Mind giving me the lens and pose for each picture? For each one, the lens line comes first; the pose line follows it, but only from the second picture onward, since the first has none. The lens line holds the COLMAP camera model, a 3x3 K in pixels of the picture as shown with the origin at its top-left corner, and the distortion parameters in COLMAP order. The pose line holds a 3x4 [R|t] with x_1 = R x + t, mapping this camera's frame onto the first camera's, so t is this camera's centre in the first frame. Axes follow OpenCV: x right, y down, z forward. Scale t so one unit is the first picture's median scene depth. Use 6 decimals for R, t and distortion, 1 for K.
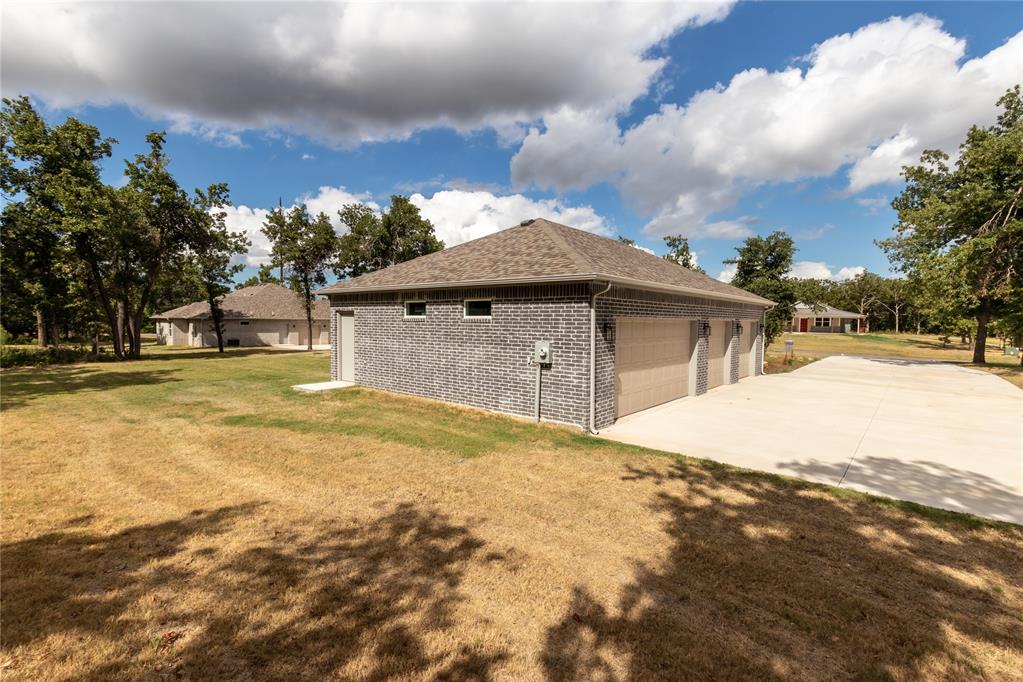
lens RADIAL K [[471.0, 0, 493.0], [0, 471.0, 341.0], [0, 0, 1]] dist [-0.003445, -0.000165]
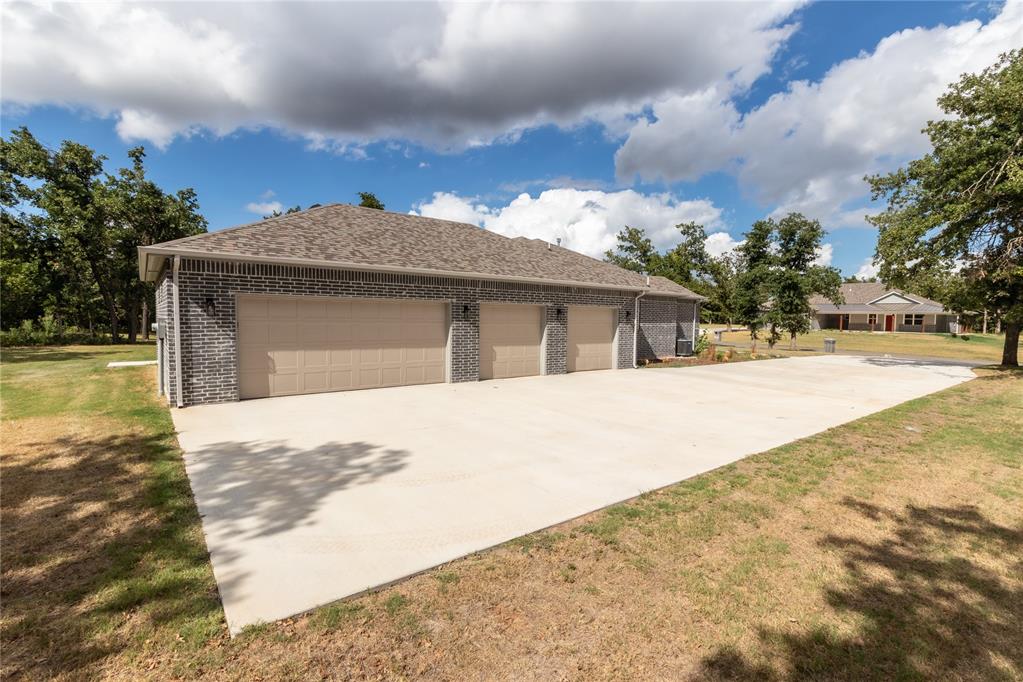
lens RADIAL K [[471.0, 0, 493.0], [0, 471.0, 341.0], [0, 0, 1]] dist [-0.003445, -0.000165]
pose [[0.977984, 0.014784, -0.208157, 0.708199], [-0.014074, 0.999889, 0.004893, 0.026114], [0.208206, -0.001856, 0.978083, 0.102188]]
